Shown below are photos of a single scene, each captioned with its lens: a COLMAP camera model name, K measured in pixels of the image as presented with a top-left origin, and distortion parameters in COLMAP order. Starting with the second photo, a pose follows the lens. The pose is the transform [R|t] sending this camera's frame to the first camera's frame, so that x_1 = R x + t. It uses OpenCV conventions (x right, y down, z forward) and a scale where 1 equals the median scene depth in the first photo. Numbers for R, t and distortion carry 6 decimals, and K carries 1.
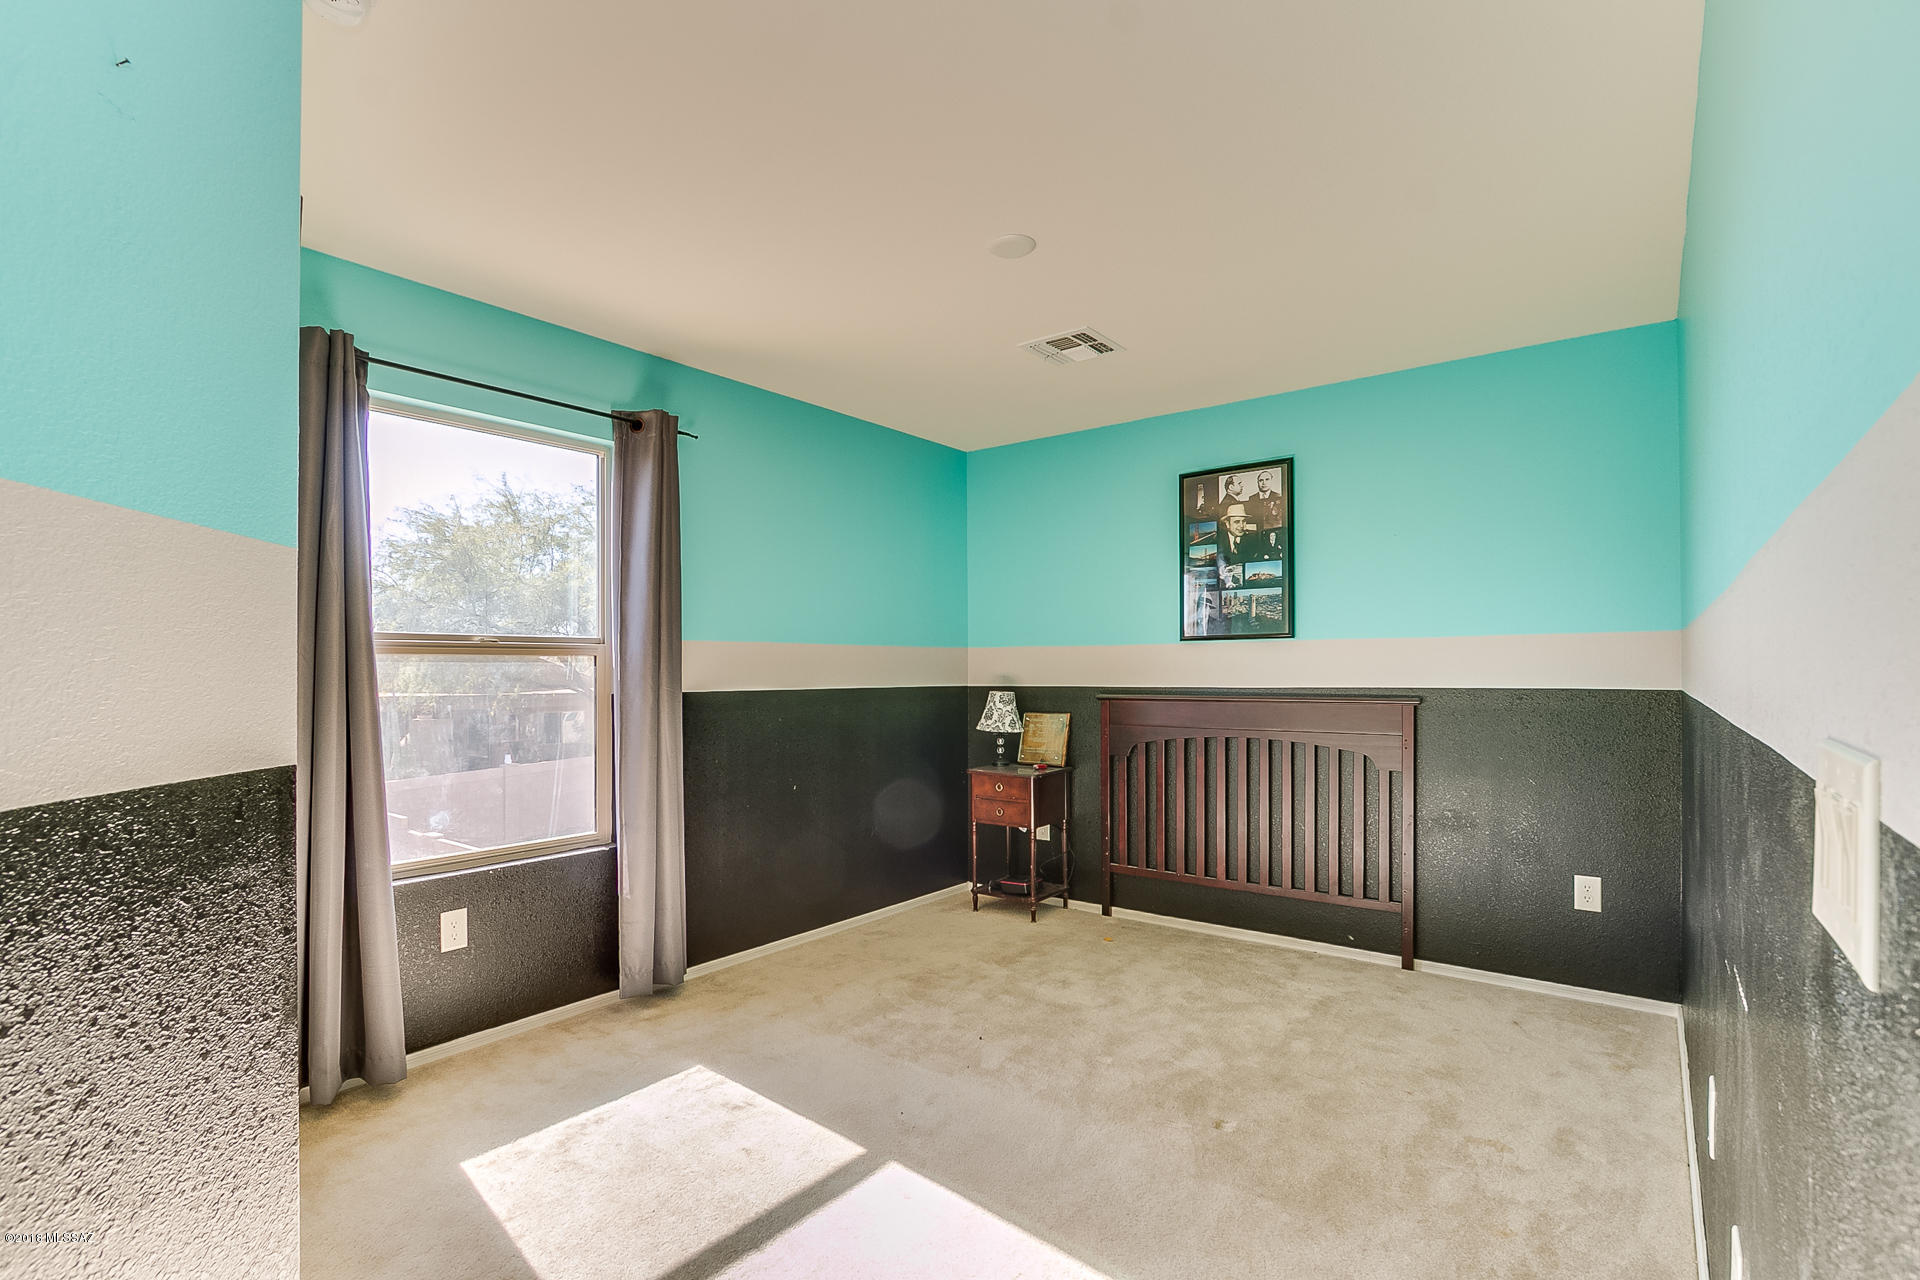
lens RADIAL K [[897.8, 0, 941.1], [0, 897.8, 661.3], [0, 0, 1]] dist [-0.016907, -0.000486]
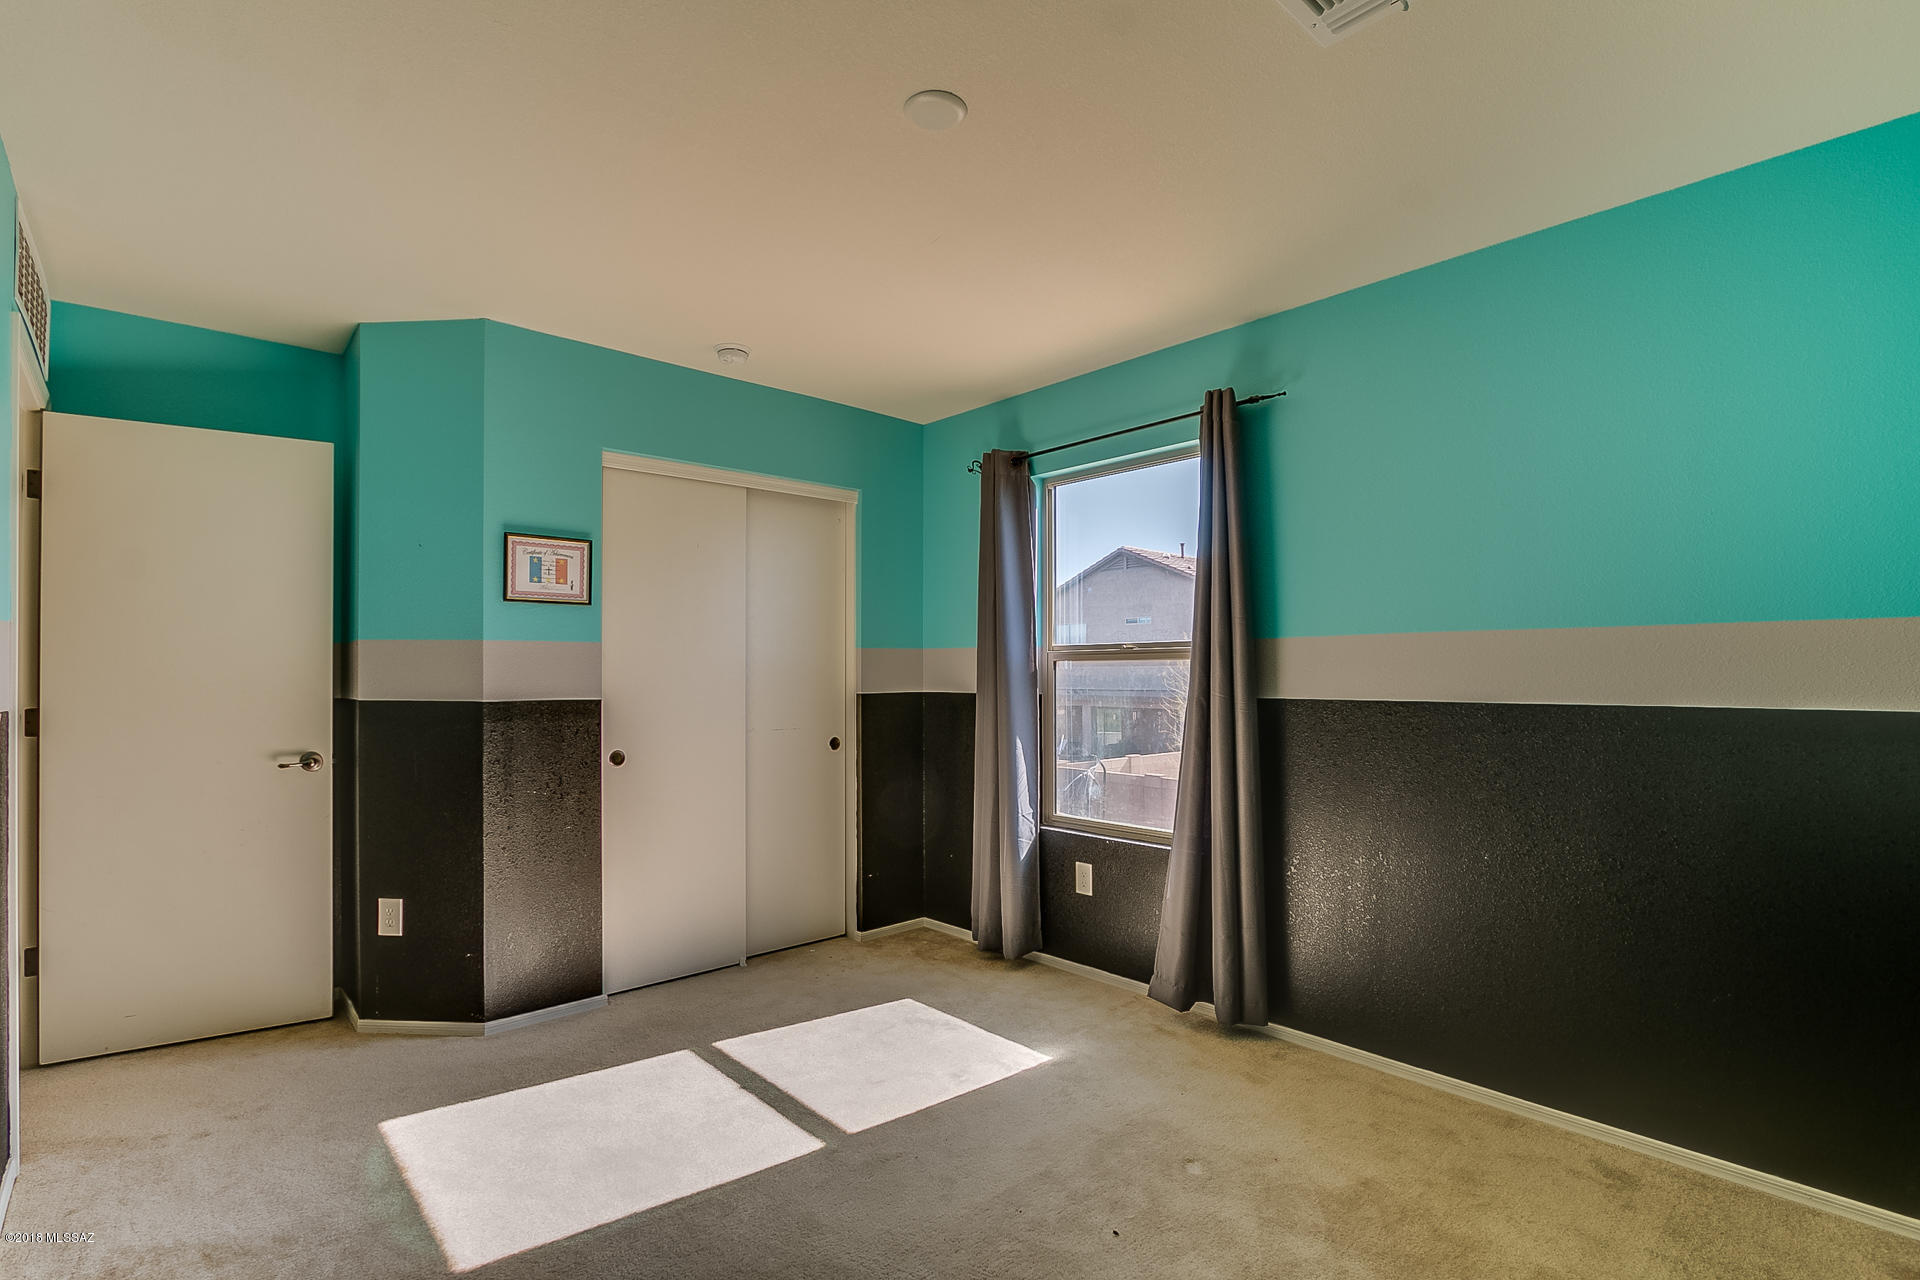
lens RADIAL K [[897.8, 0, 941.1], [0, 897.8, 661.3], [0, 0, 1]] dist [-0.016907, -0.000486]
pose [[-0.166707, -0.010442, -0.985951, 0.704425], [0.017958, 0.999746, -0.013625, 0.006420], [0.985843, -0.019977, -0.166477, 0.964962]]
